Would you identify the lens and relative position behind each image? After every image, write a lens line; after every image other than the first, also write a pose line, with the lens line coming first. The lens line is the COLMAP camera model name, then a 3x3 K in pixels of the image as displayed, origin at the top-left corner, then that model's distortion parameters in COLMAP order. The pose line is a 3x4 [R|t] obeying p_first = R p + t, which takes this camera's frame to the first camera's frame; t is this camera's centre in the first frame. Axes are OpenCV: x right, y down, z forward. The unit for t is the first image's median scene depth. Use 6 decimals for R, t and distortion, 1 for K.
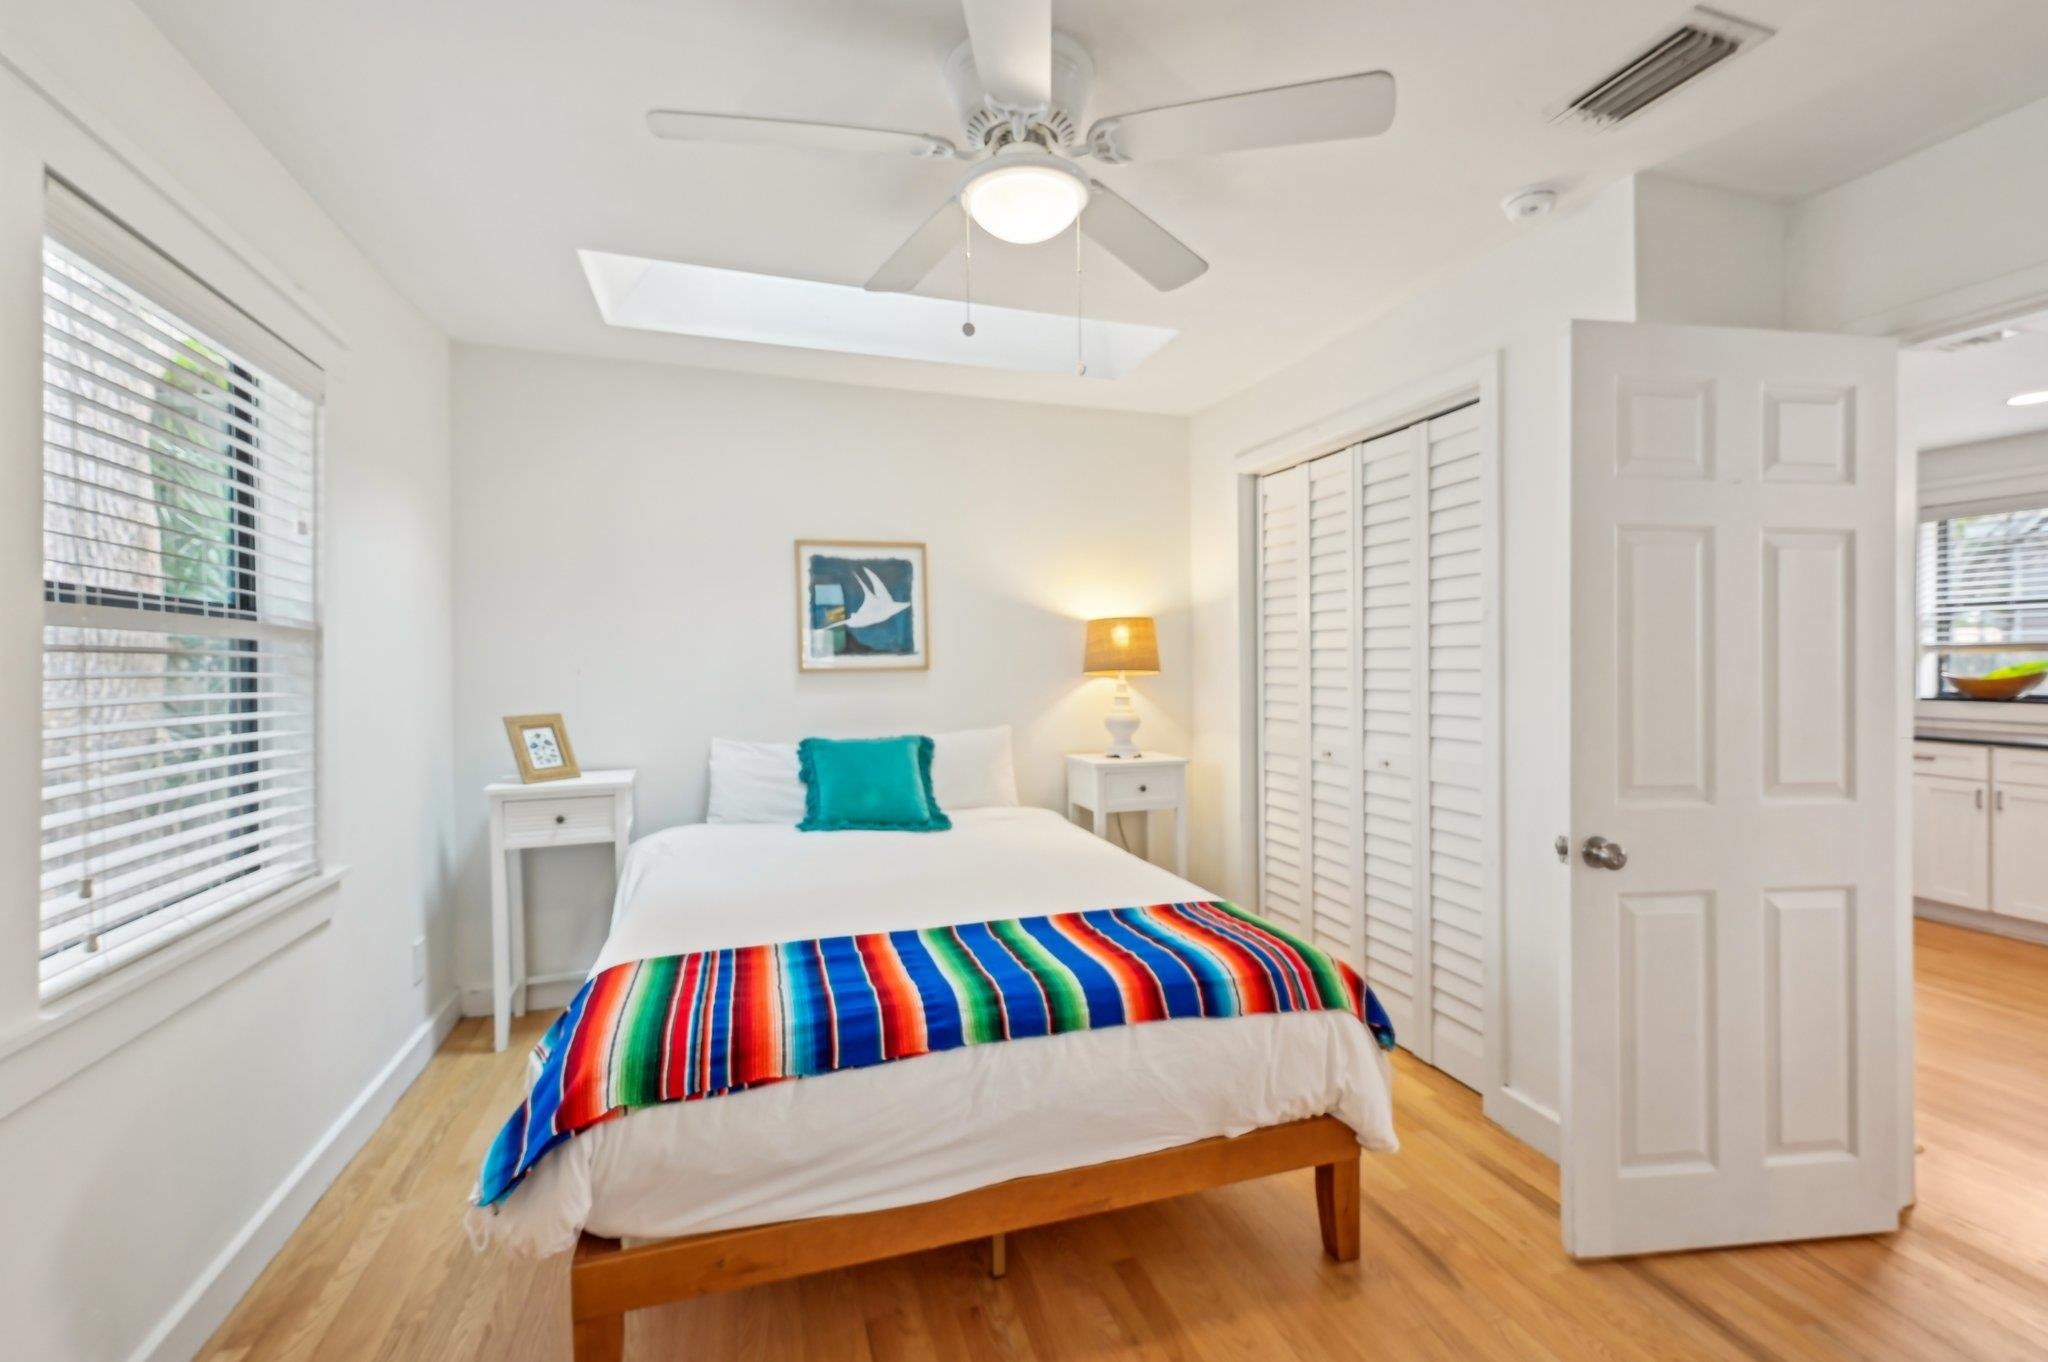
lens RADIAL K [[865.8, 0, 1058.8], [0, 865.8, 669.8], [0, 0, 1]] dist [-0.003247, 0.000164]
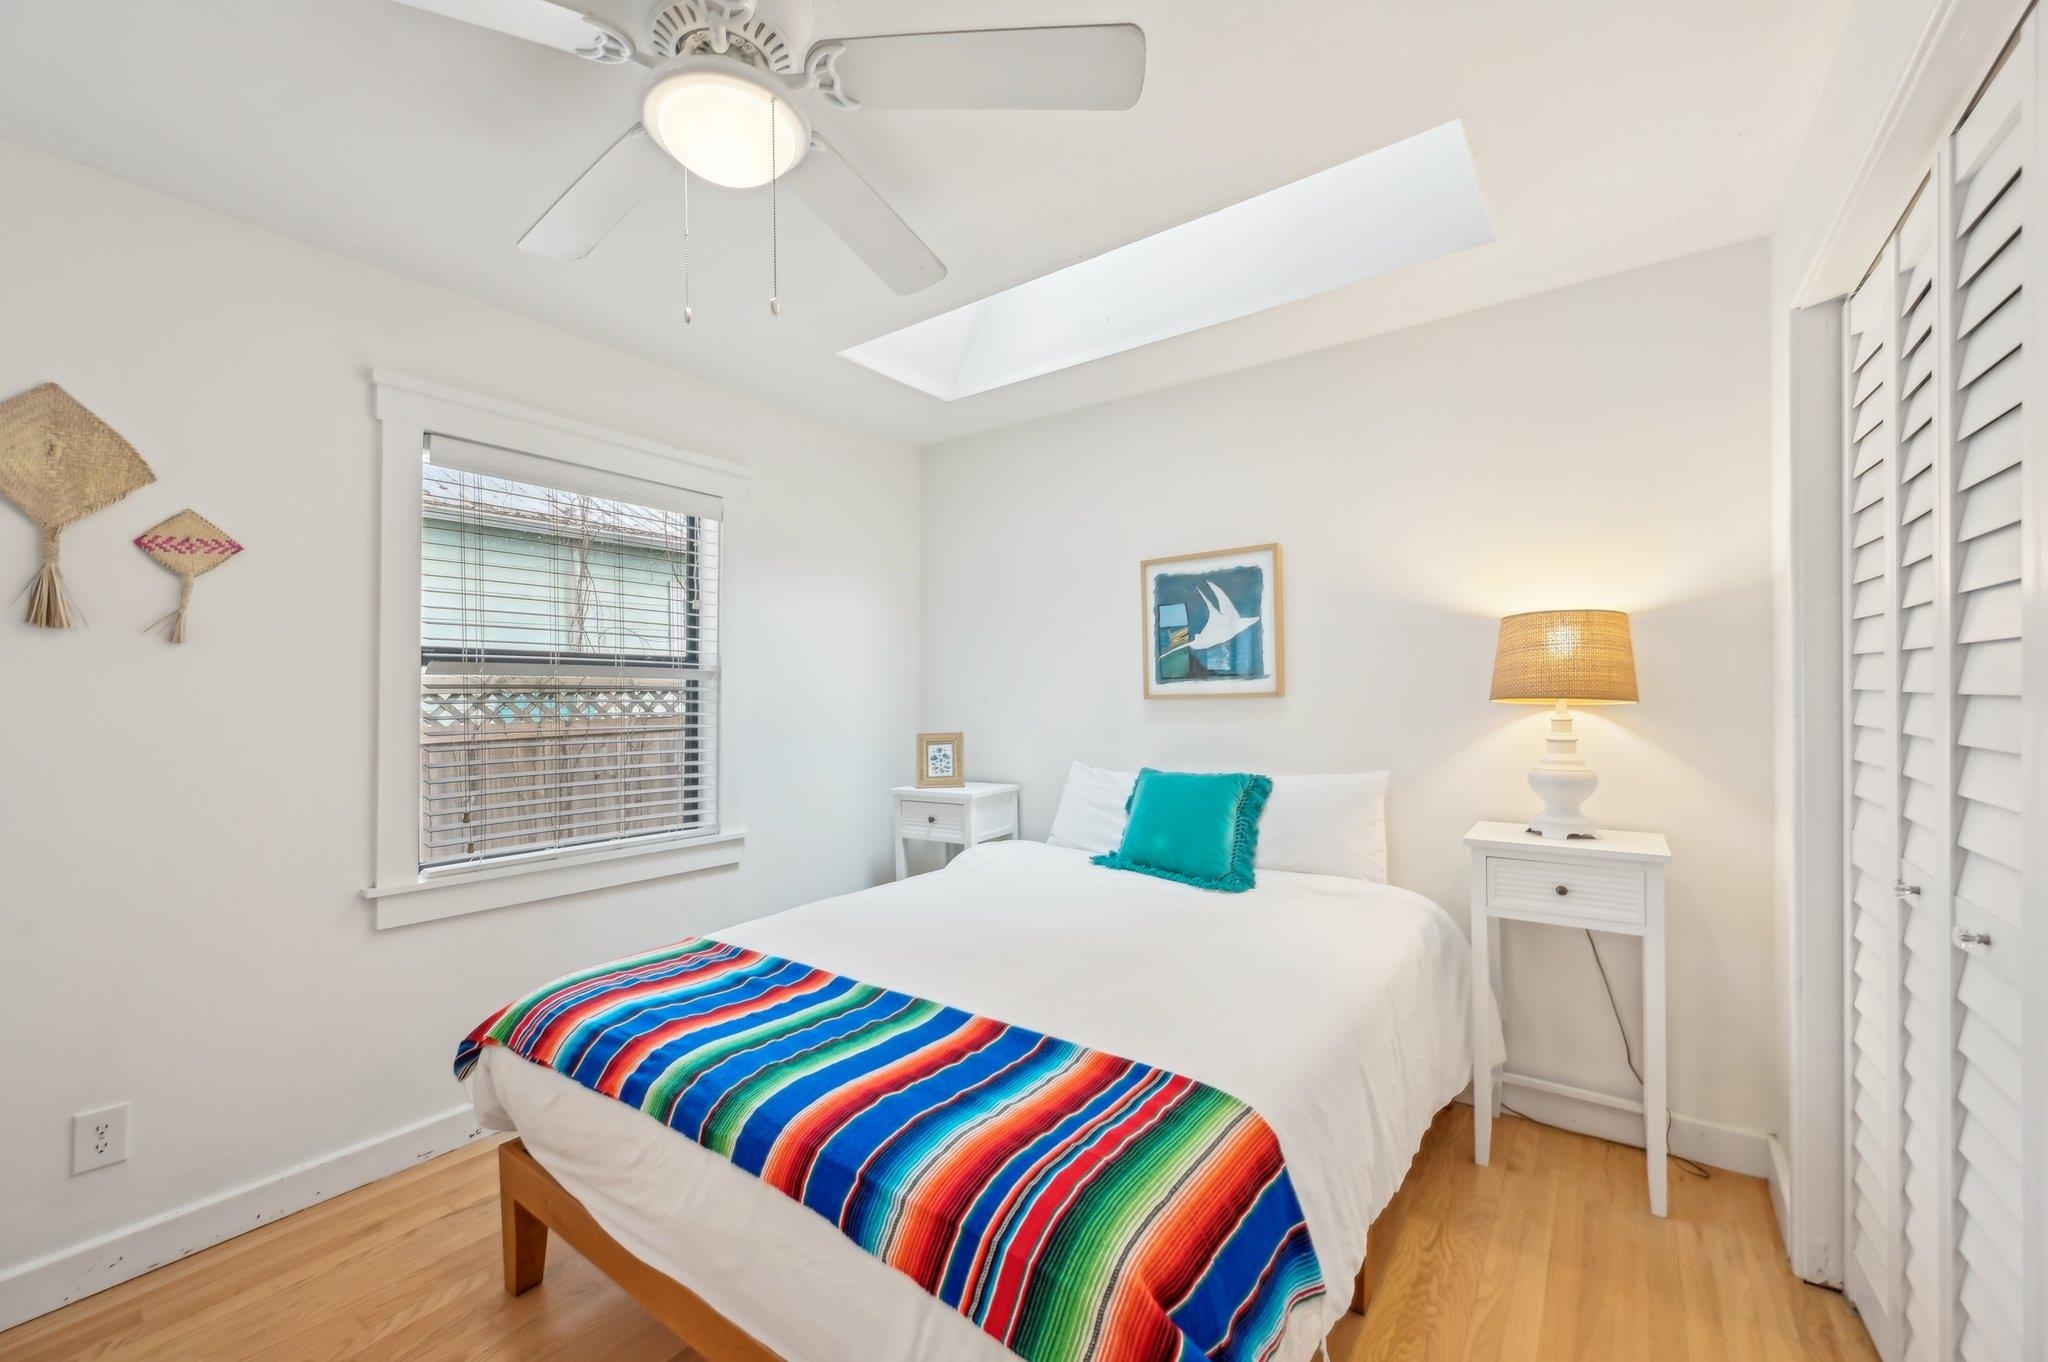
lens RADIAL K [[816.9, 0, 1025.4], [0, 816.9, 708.9], [0, 0, 1]] dist [0.002219, -0.001321]
pose [[0.565610, 0.012736, -0.824575, 0.367141], [0.003861, 0.999829, 0.018092, -0.003369], [0.824664, -0.013417, 0.565464, 0.373093]]
